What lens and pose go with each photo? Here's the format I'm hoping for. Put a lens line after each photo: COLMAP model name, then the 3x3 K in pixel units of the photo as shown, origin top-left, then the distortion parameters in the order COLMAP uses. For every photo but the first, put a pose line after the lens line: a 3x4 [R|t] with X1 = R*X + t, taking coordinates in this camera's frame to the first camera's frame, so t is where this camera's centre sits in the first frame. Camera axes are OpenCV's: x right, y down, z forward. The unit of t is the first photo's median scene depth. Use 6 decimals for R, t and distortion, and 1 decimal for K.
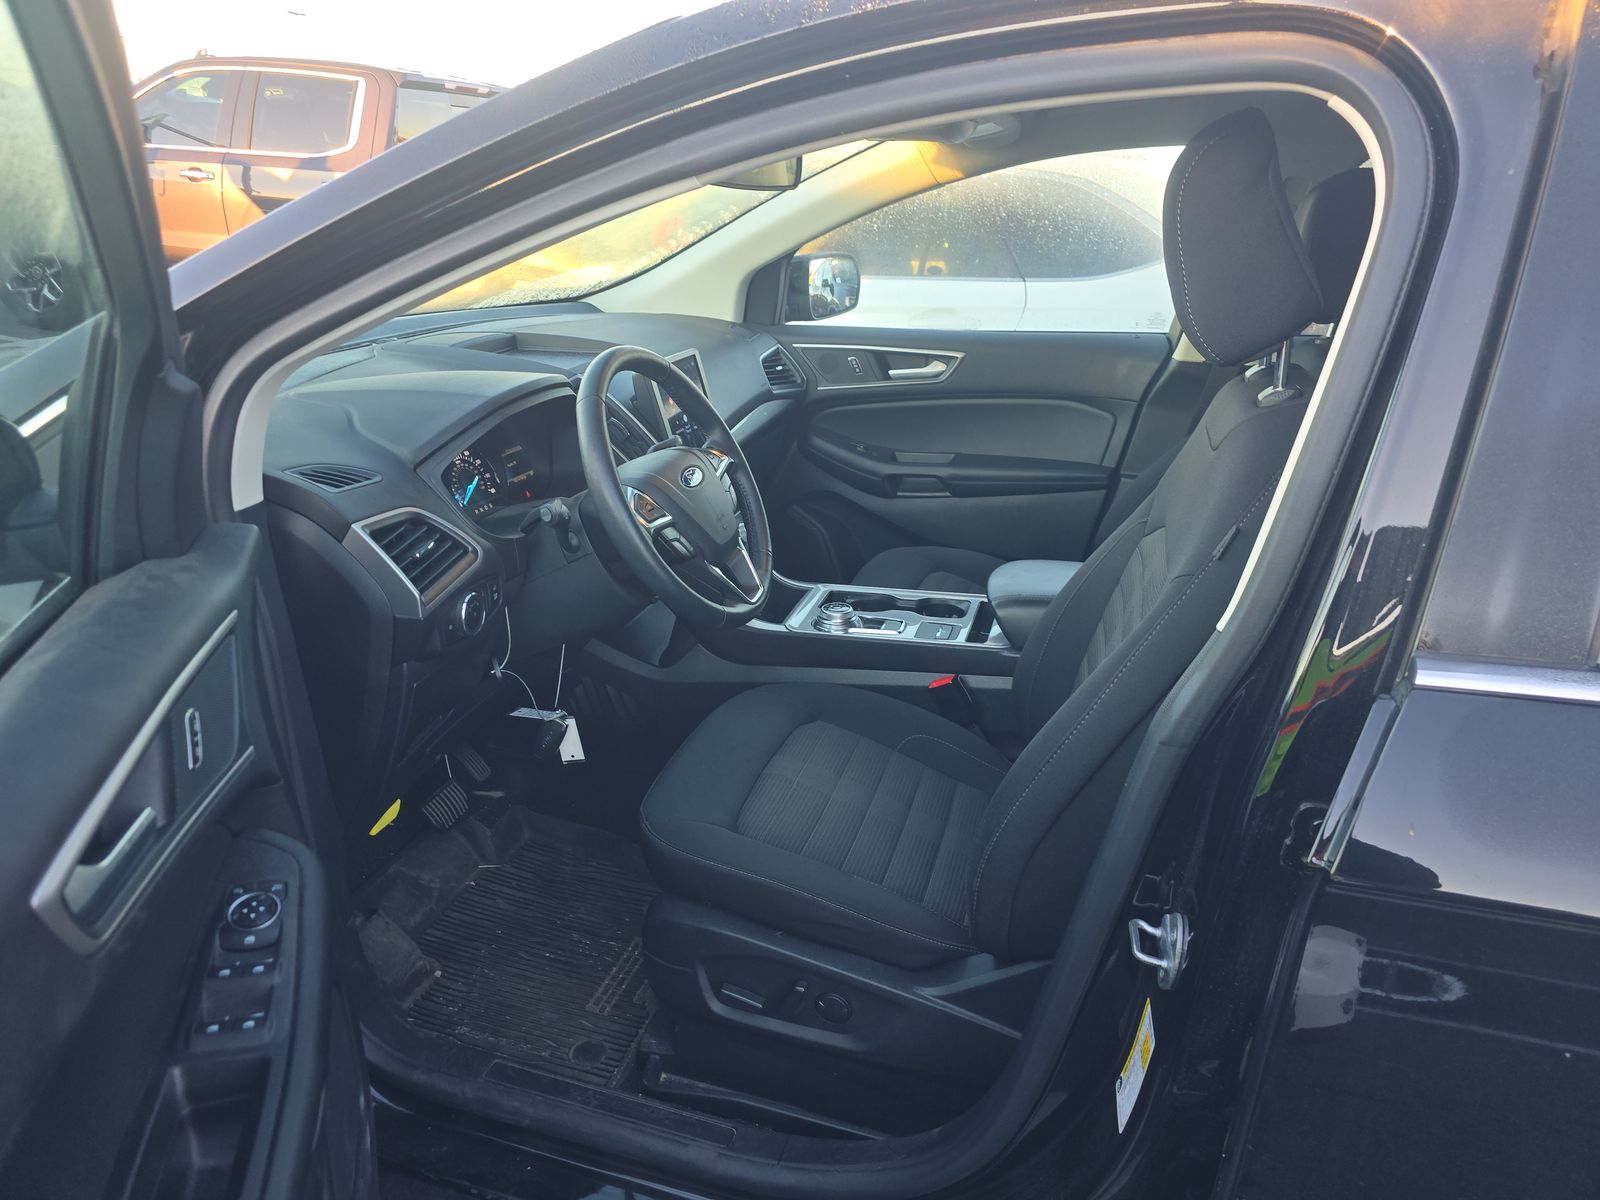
lens RADIAL K [[1078.5, 0, 800.0], [0, 1078.5, 600.0], [0, 0, 1]] dist [0.039371, -0.030687]
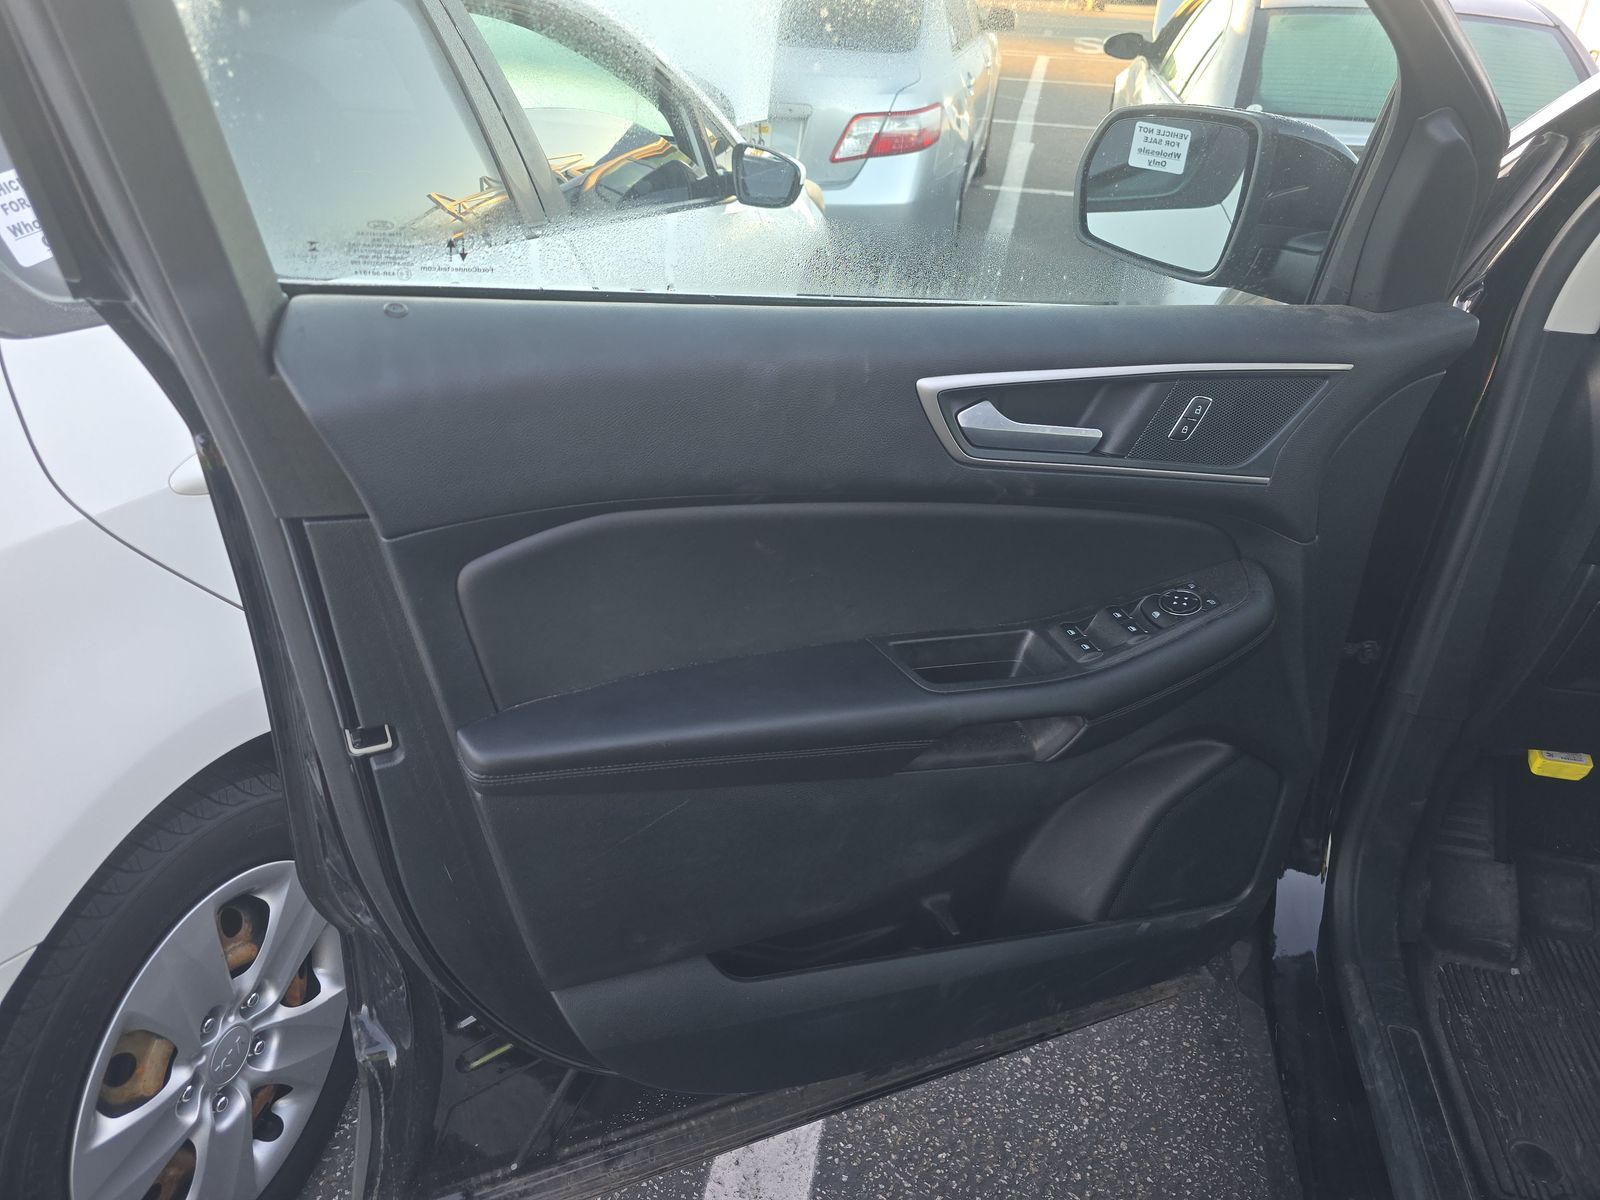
lens RADIAL K [[1078.5, 0, 800.0], [0, 1078.5, 600.0], [0, 0, 1]] dist [0.039371, -0.030687]
pose [[0.087302, 0.467419, -0.879715, 0.365129], [-0.415611, 0.819650, 0.394260, 0.004715], [0.905343, 0.331199, 0.265821, 0.276708]]
